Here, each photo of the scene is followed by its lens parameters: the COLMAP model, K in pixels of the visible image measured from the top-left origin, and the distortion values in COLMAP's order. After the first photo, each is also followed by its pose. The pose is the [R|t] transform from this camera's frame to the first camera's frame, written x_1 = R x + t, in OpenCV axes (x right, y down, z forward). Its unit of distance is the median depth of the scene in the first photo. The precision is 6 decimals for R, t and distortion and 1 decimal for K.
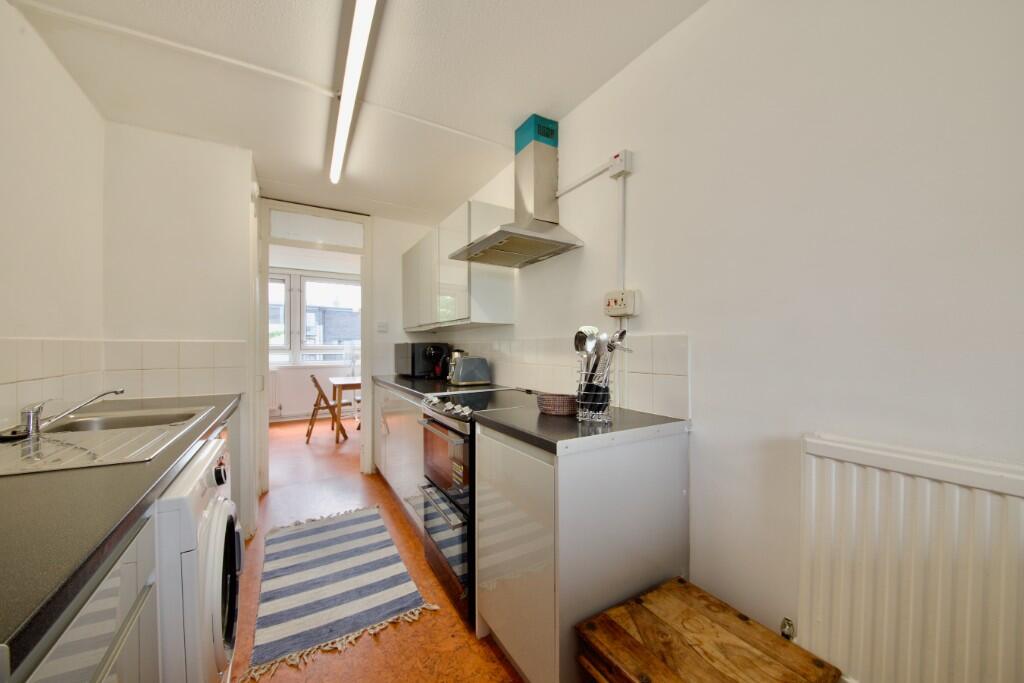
lens RADIAL K [[356.2, 0, 511.5], [0, 356.2, 345.7], [0, 0, 1]] dist [0.000818, -0.014012]
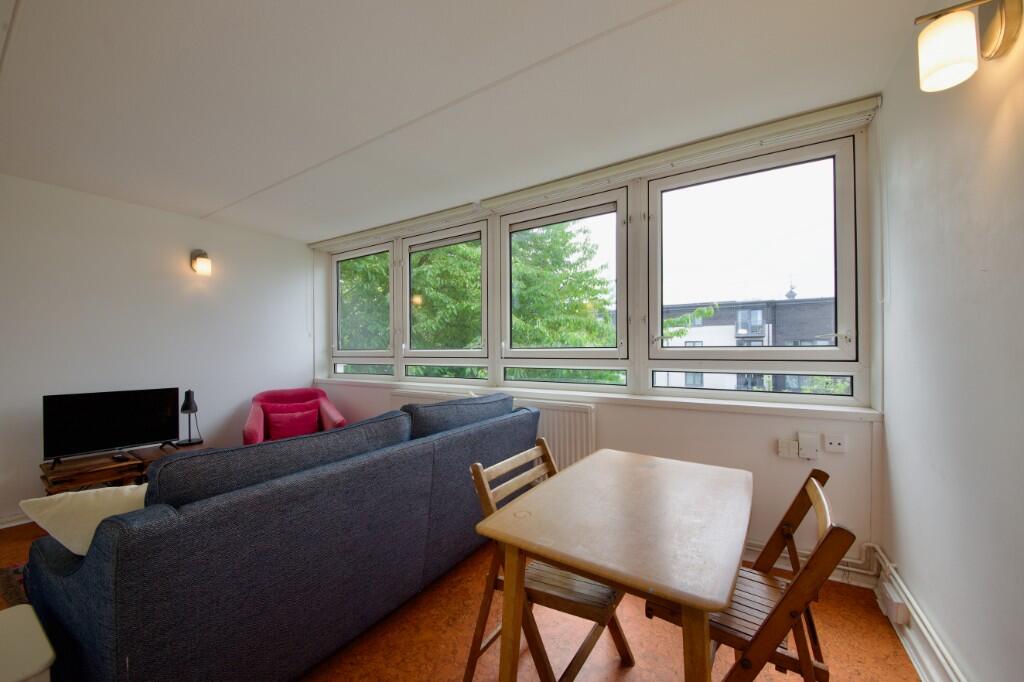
lens RADIAL K [[375.7, 0, 497.8], [0, 375.7, 344.3], [0, 0, 1]] dist [-0.000449, -0.007857]
pose [[0.429911, -0.006744, -0.902846, -0.889470], [-0.003789, 0.999950, -0.009273, -0.007566], [0.902863, 0.007407, 0.429864, 2.115759]]
